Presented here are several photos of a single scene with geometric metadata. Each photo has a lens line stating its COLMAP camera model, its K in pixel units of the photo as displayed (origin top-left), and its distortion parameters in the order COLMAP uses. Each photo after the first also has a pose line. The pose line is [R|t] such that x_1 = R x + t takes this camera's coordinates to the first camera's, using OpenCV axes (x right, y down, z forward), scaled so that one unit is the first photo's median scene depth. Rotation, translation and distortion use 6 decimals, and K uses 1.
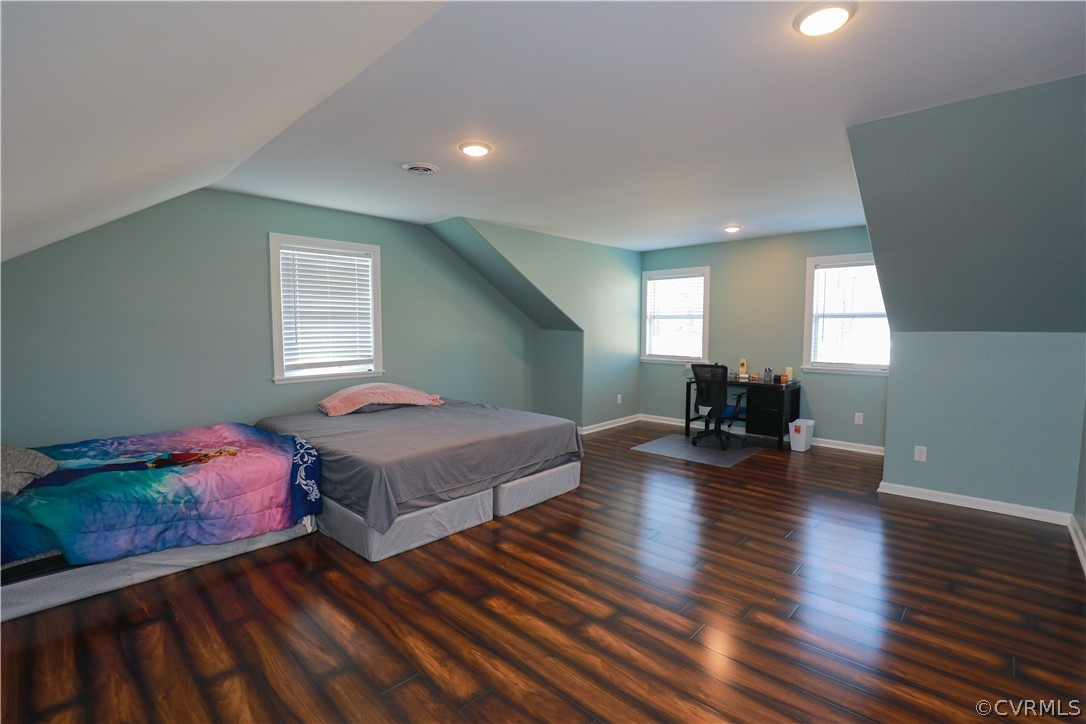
lens RADIAL K [[503.3, 0, 543.0], [0, 503.3, 362.0], [0, 0, 1]] dist [-0.020148, -0.000449]
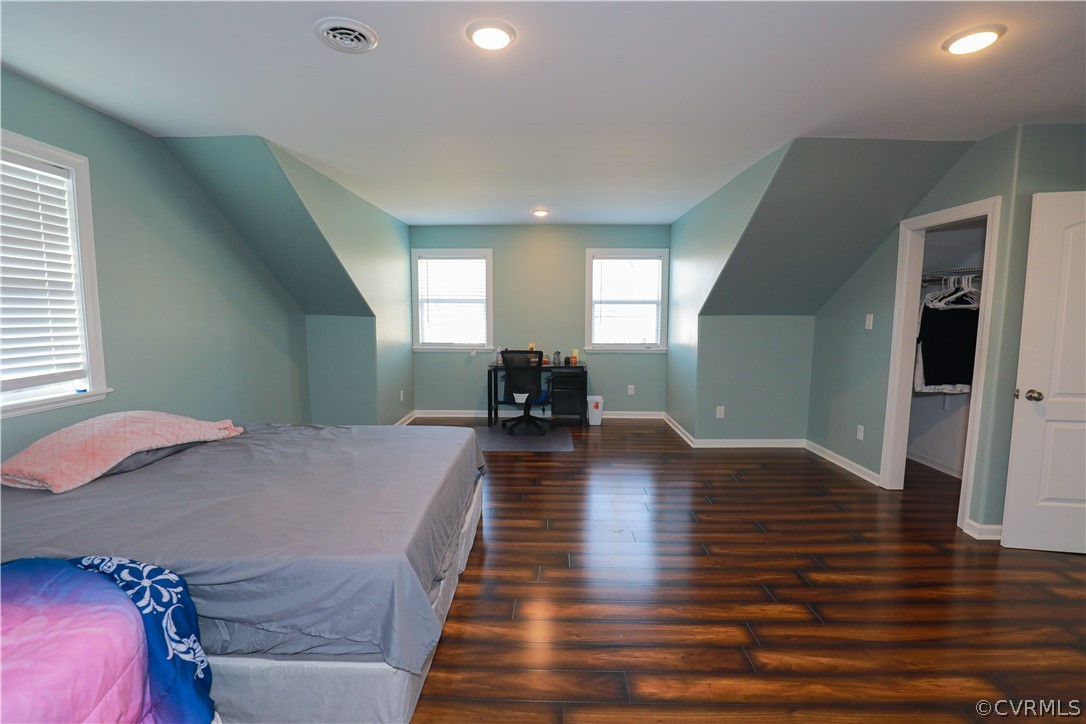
lens RADIAL K [[503.3, 0, 543.0], [0, 503.3, 362.0], [0, 0, 1]] dist [-0.020148, -0.000449]
pose [[0.736090, -0.062958, 0.673950, -0.308743], [0.044968, 0.998014, 0.044117, -0.014183], [-0.675389, -0.002167, 0.737459, 0.263233]]
